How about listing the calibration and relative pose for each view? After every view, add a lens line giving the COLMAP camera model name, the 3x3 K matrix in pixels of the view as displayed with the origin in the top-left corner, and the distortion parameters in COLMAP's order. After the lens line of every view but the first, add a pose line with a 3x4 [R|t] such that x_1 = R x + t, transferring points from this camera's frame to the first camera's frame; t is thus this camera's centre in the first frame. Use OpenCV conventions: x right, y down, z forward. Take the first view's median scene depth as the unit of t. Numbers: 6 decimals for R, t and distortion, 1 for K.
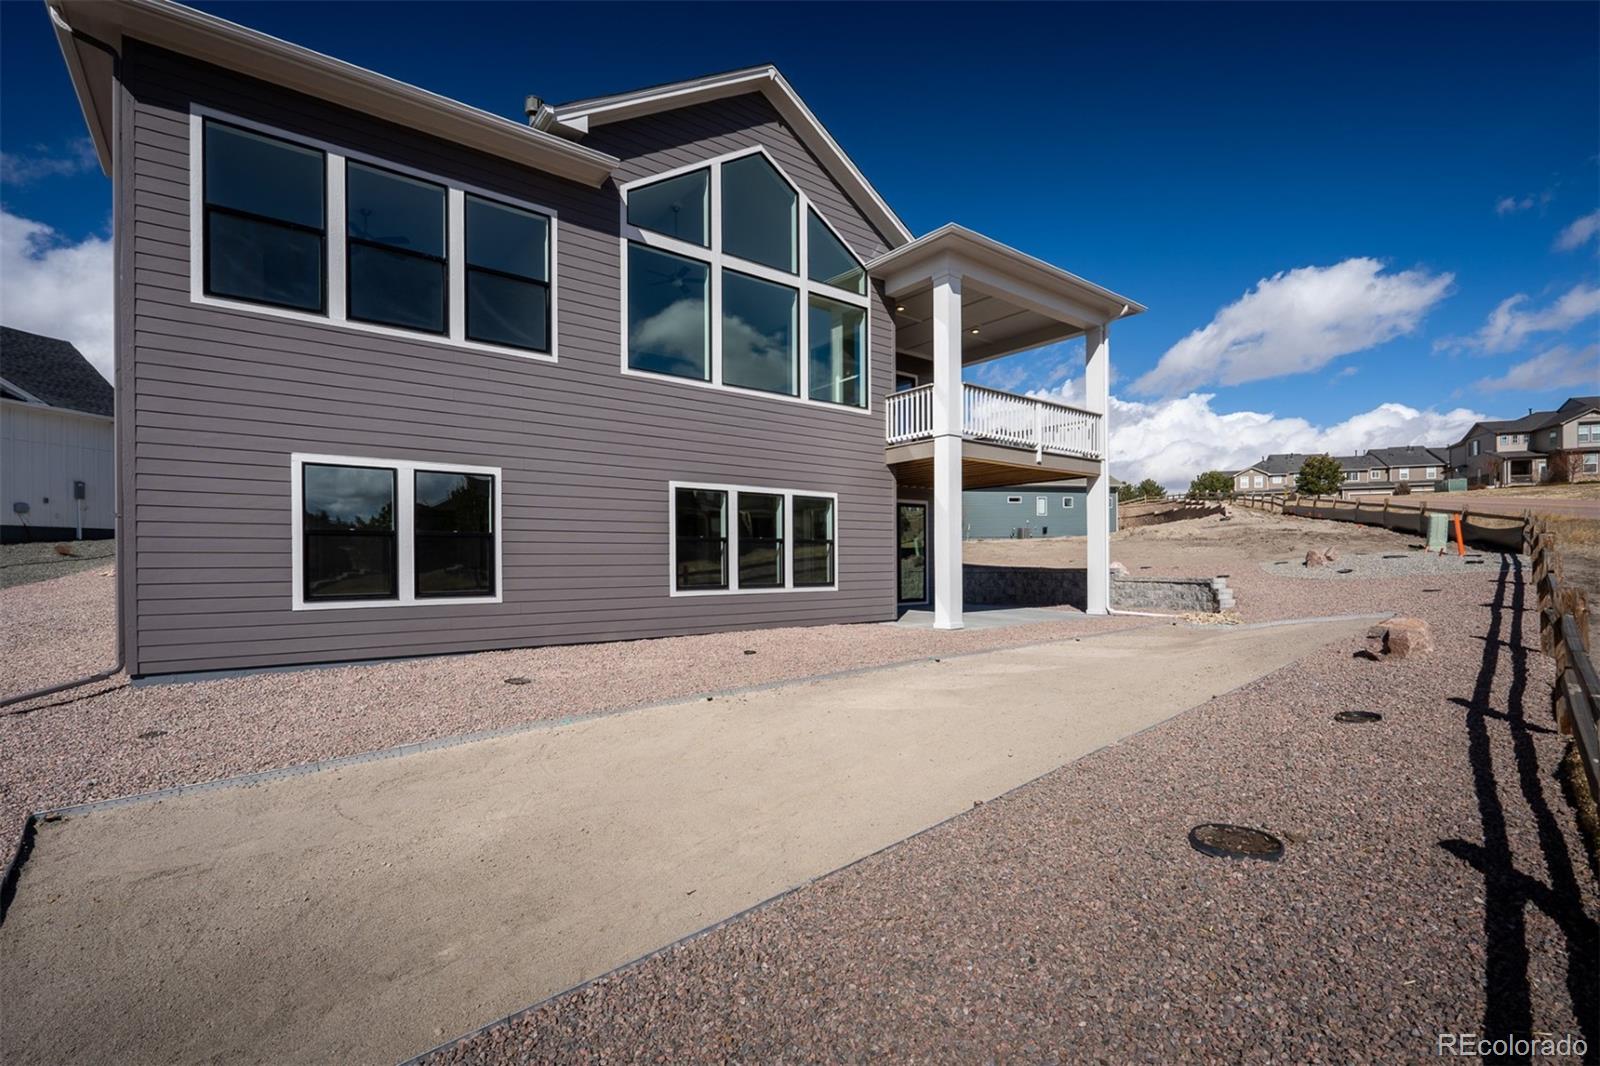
lens RADIAL K [[710.7, 0, 800.0], [0, 710.7, 533.0], [0, 0, 1]] dist [0.000973, 0.000146]
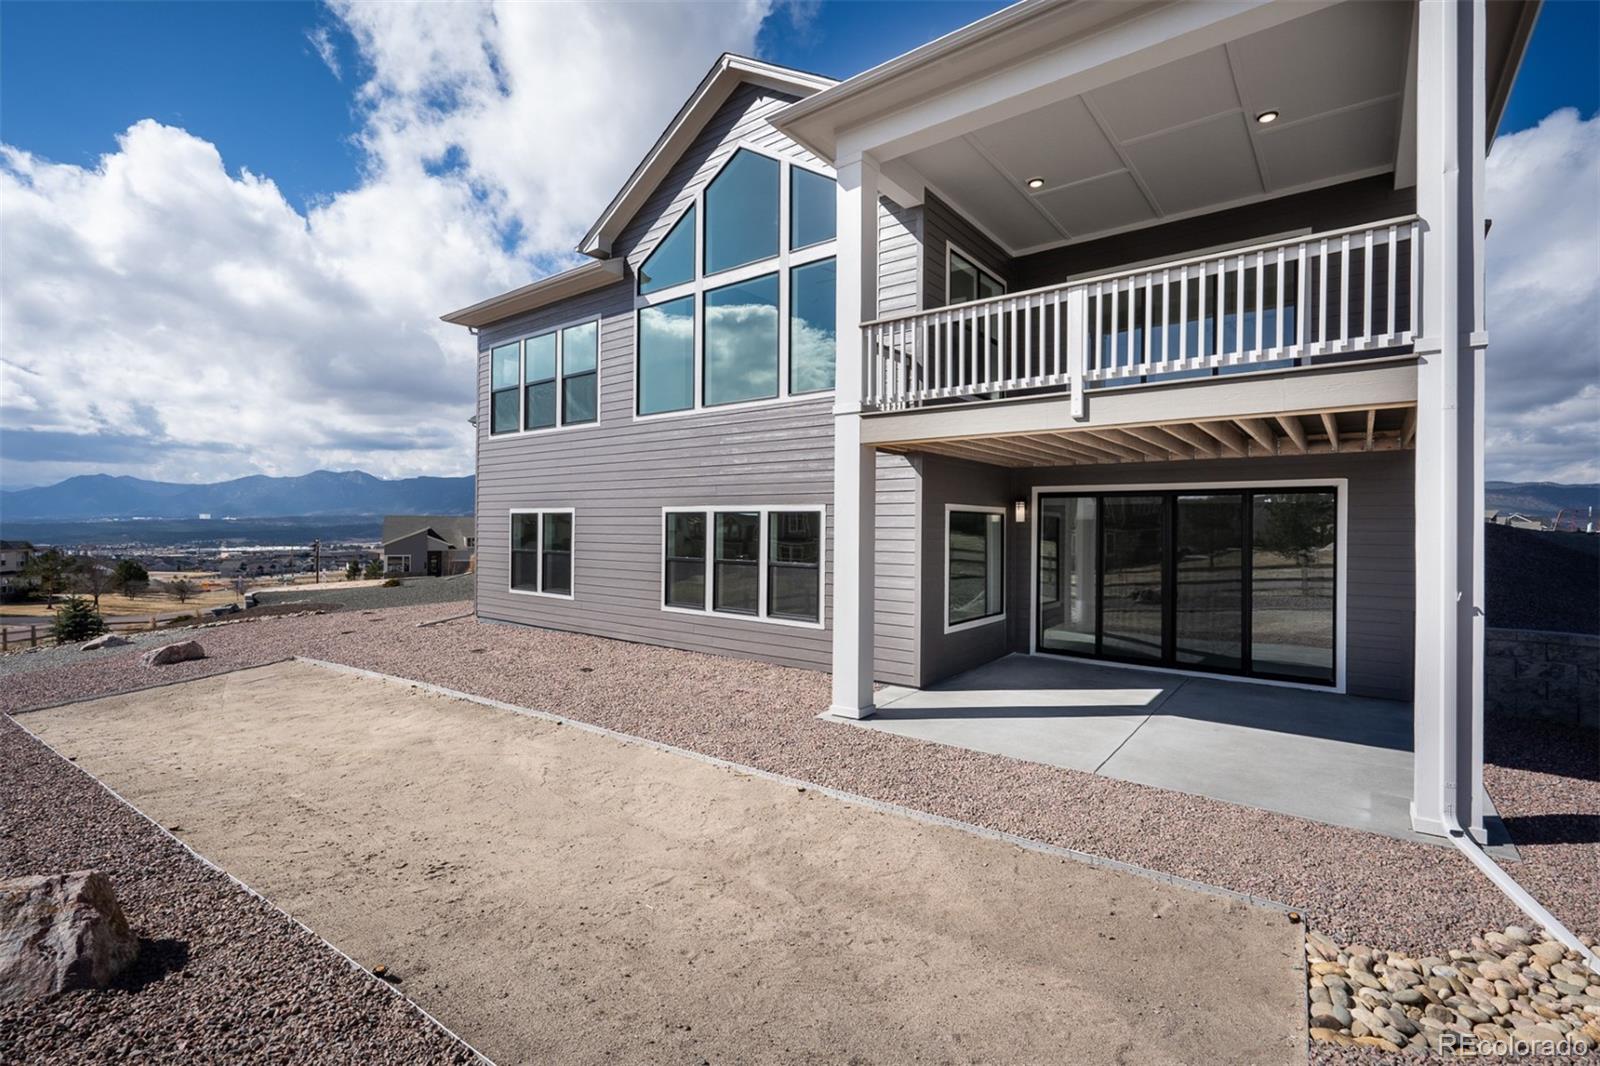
lens RADIAL K [[710.7, 0, 800.0], [0, 710.7, 533.0], [0, 0, 1]] dist [0.000973, 0.000146]
pose [[0.266675, -0.009281, -0.963742, 0.932446], [0.004511, 0.999955, -0.008381, -0.021467], [0.963776, -0.002113, 0.266705, 0.893116]]
